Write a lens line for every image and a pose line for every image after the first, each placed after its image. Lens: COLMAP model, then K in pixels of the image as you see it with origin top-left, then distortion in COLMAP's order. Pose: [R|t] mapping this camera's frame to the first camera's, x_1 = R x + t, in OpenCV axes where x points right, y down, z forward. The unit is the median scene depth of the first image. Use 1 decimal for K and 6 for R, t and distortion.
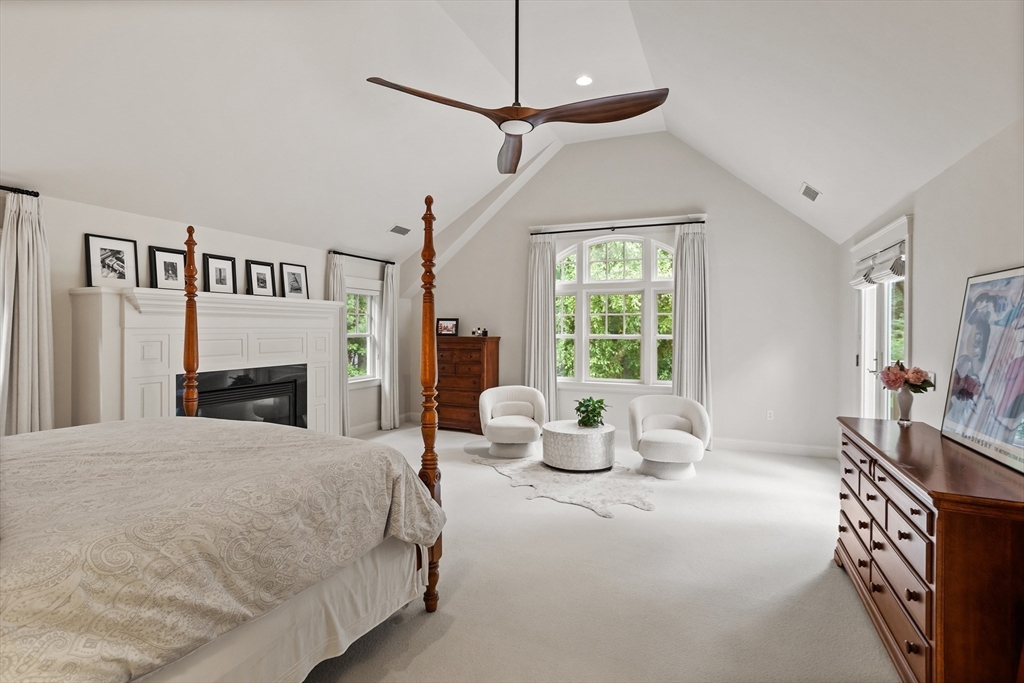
lens RADIAL K [[492.2, 0, 515.3], [0, 492.2, 334.3], [0, 0, 1]] dist [-0.030652, 0.000245]
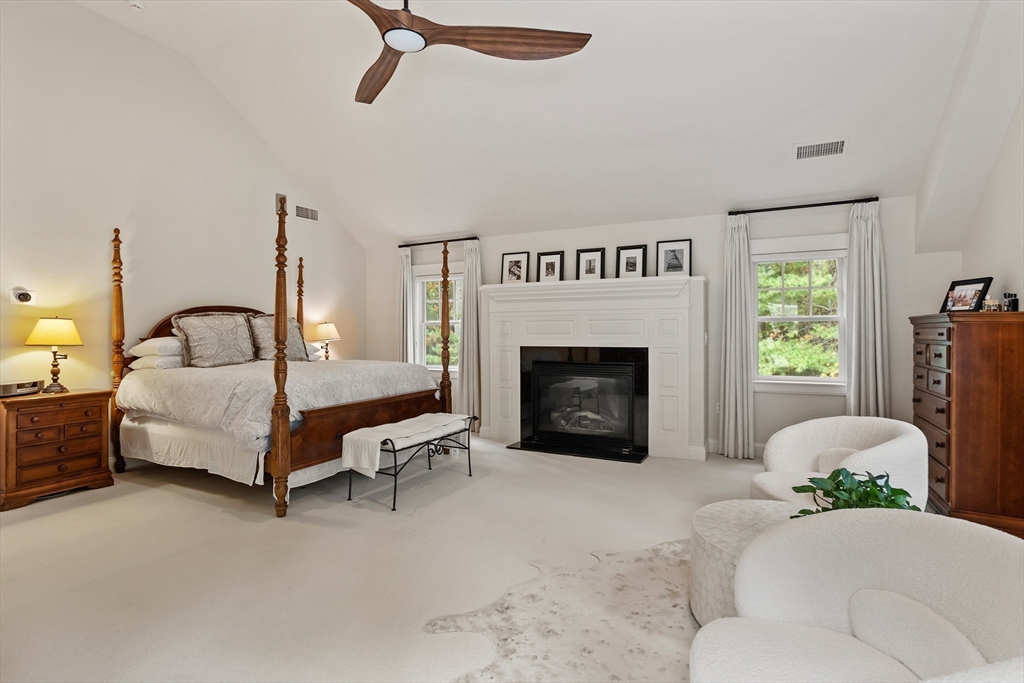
lens RADIAL K [[492.2, 0, 514.8], [0, 492.2, 336.4], [0, 0, 1]] dist [-0.030652, 0.000245]
pose [[-0.056327, 0.010388, -0.998358, 0.567383], [-0.007816, 0.999911, 0.010845, 0.034972], [0.998382, 0.008414, -0.056241, 0.884088]]
